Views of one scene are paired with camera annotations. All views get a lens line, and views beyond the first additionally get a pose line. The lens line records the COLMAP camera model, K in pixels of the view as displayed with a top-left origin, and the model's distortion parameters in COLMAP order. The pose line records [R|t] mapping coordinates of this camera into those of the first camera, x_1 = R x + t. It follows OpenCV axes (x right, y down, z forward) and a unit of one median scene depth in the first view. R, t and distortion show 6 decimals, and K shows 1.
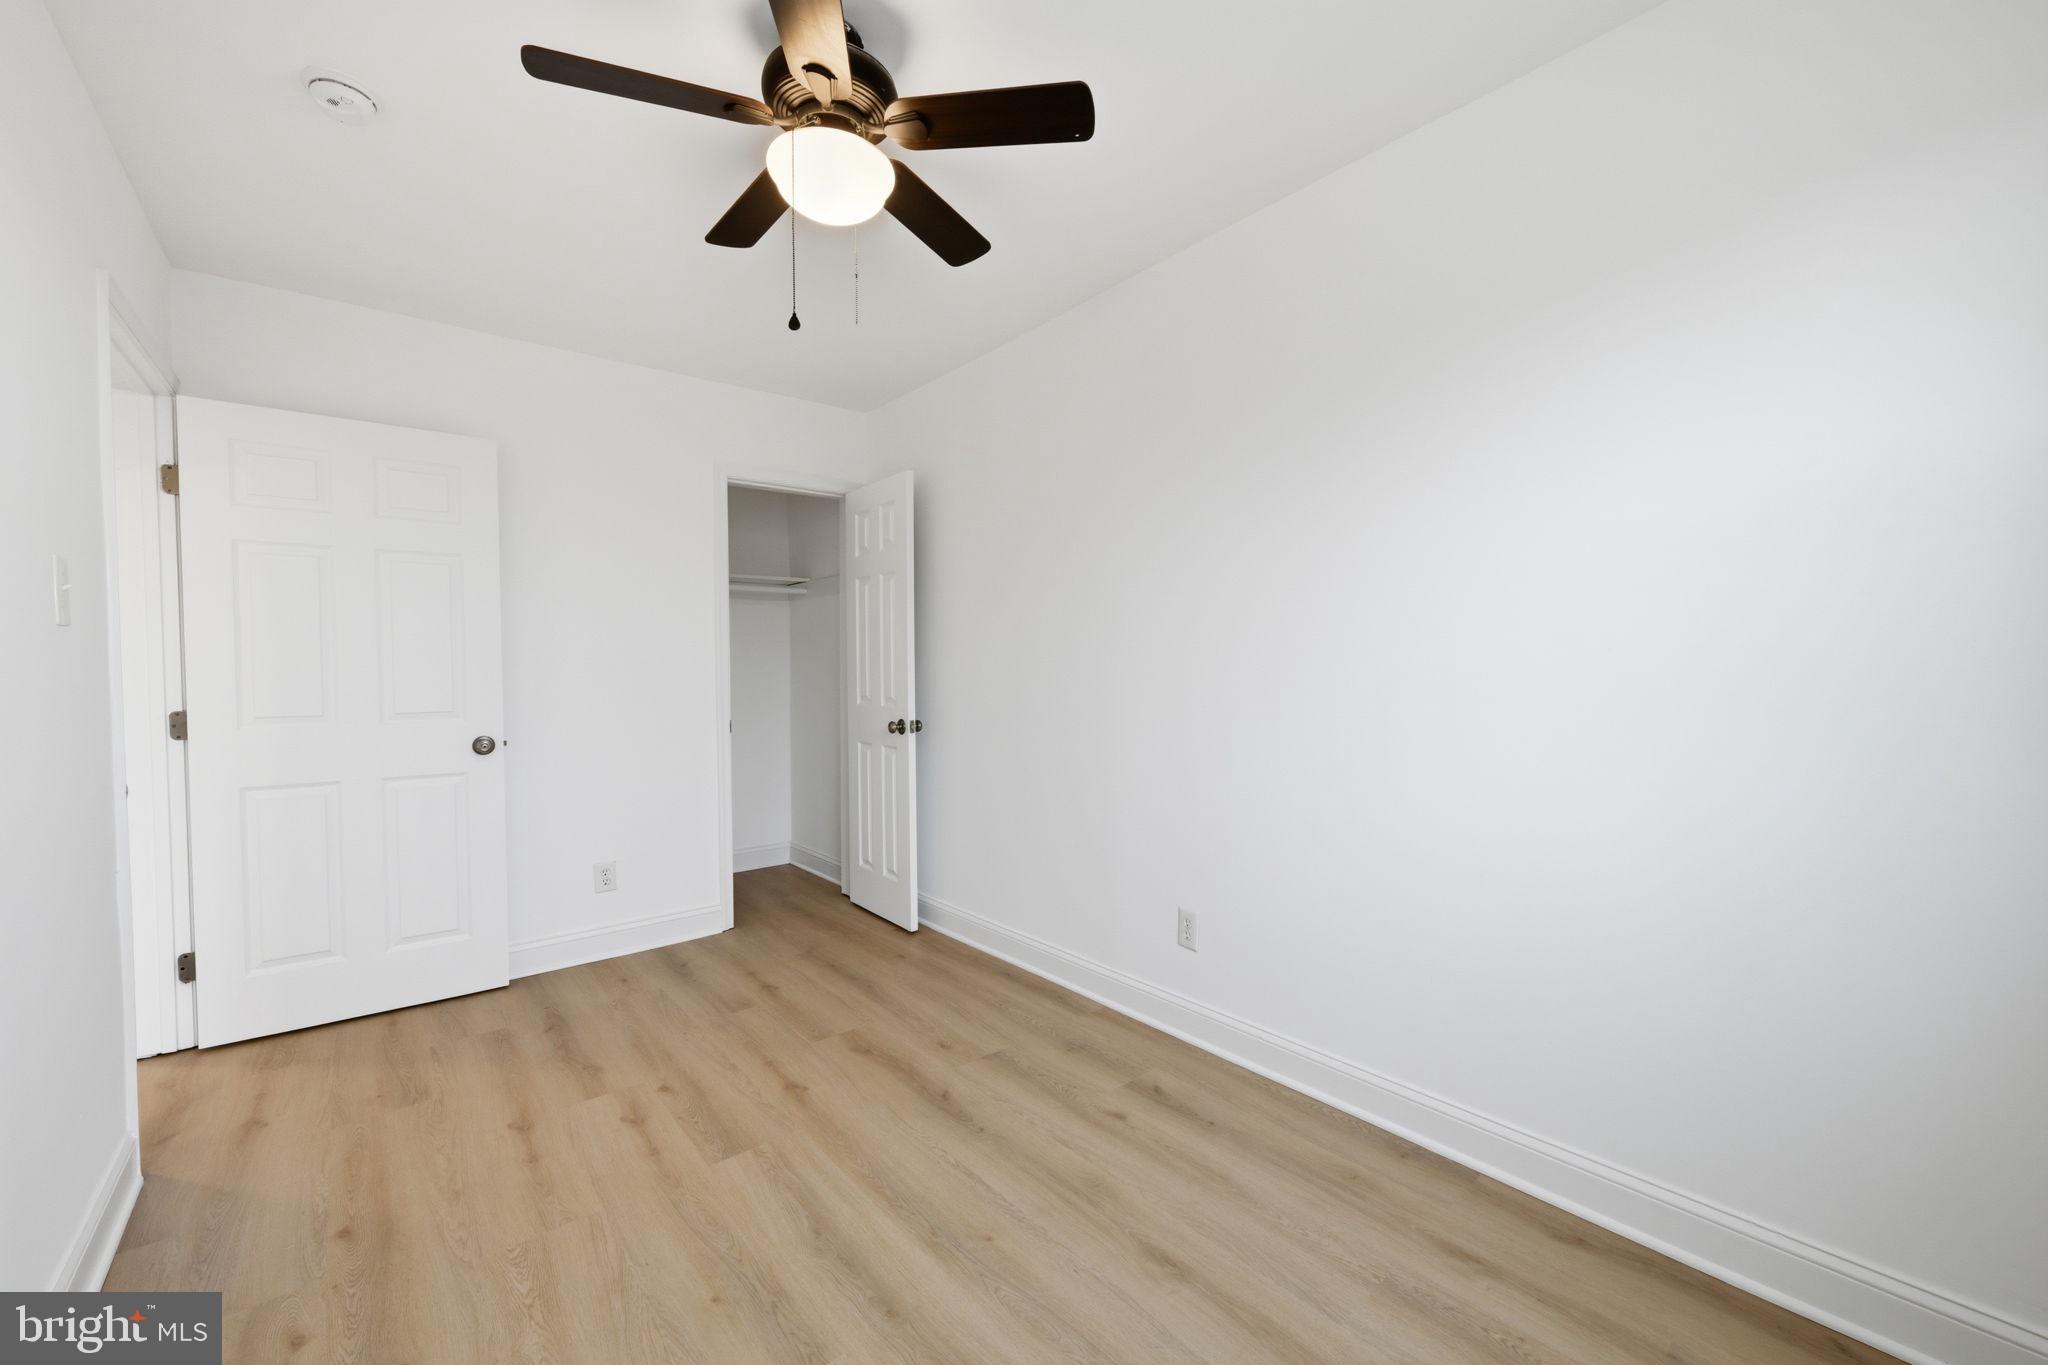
lens RADIAL K [[807.0, 0, 1041.8], [0, 807.0, 688.0], [0, 0, 1]] dist [-0.008516, -0.000859]
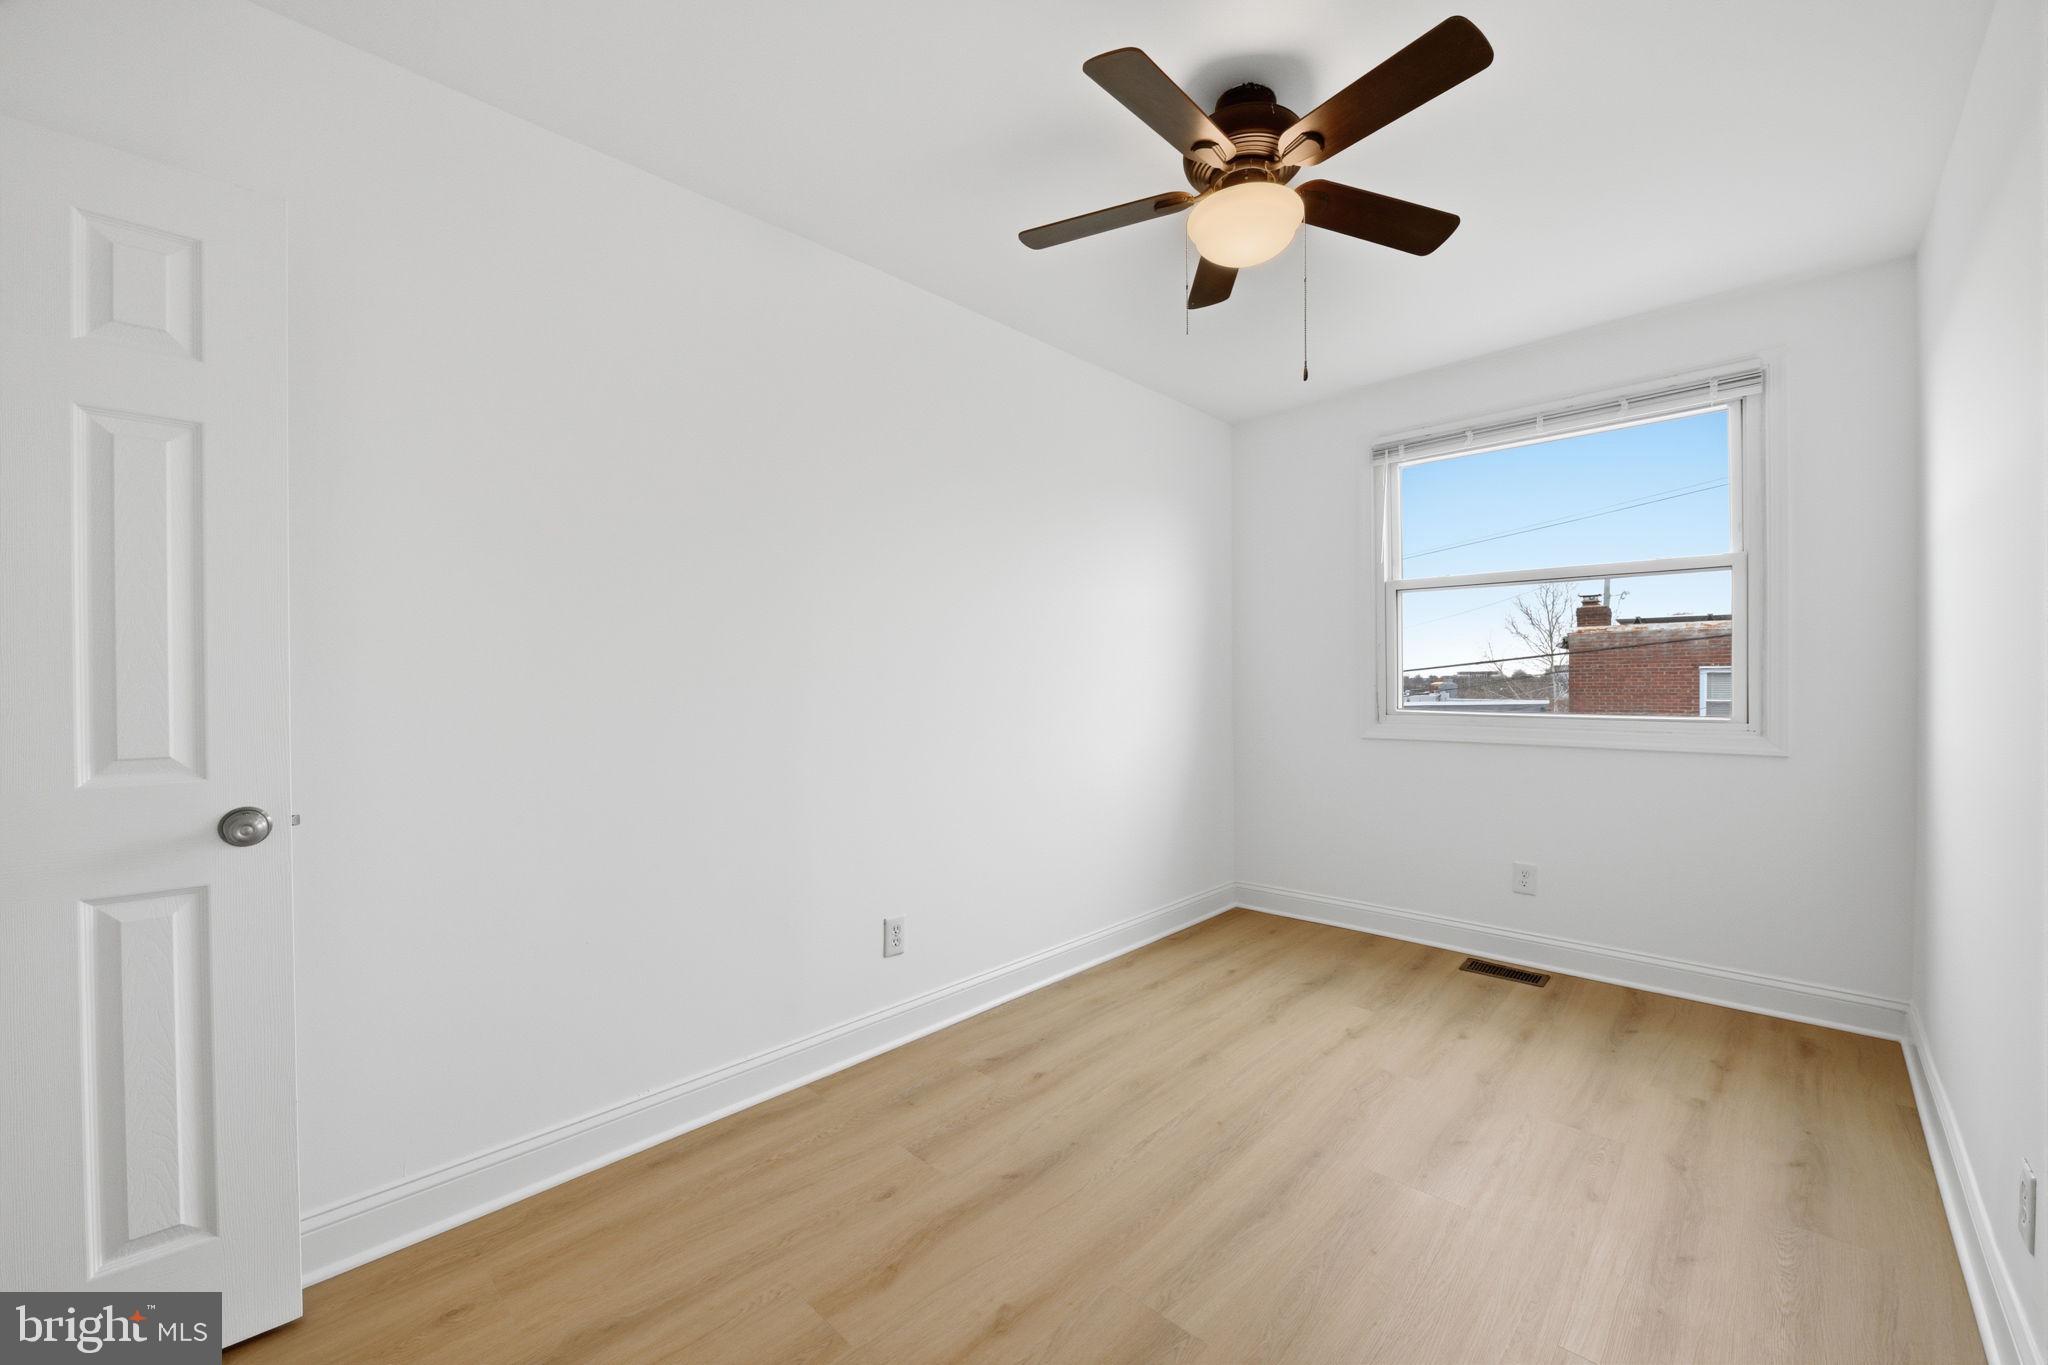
lens RADIAL K [[807.0, 0, 1041.8], [0, 807.0, 688.0], [0, 0, 1]] dist [-0.008516, -0.000859]
pose [[-0.118033, -0.002615, 0.993006, -0.956731], [0.029466, 0.999547, 0.006135, -0.018588], [-0.992572, 0.029984, -0.117902, 1.034788]]
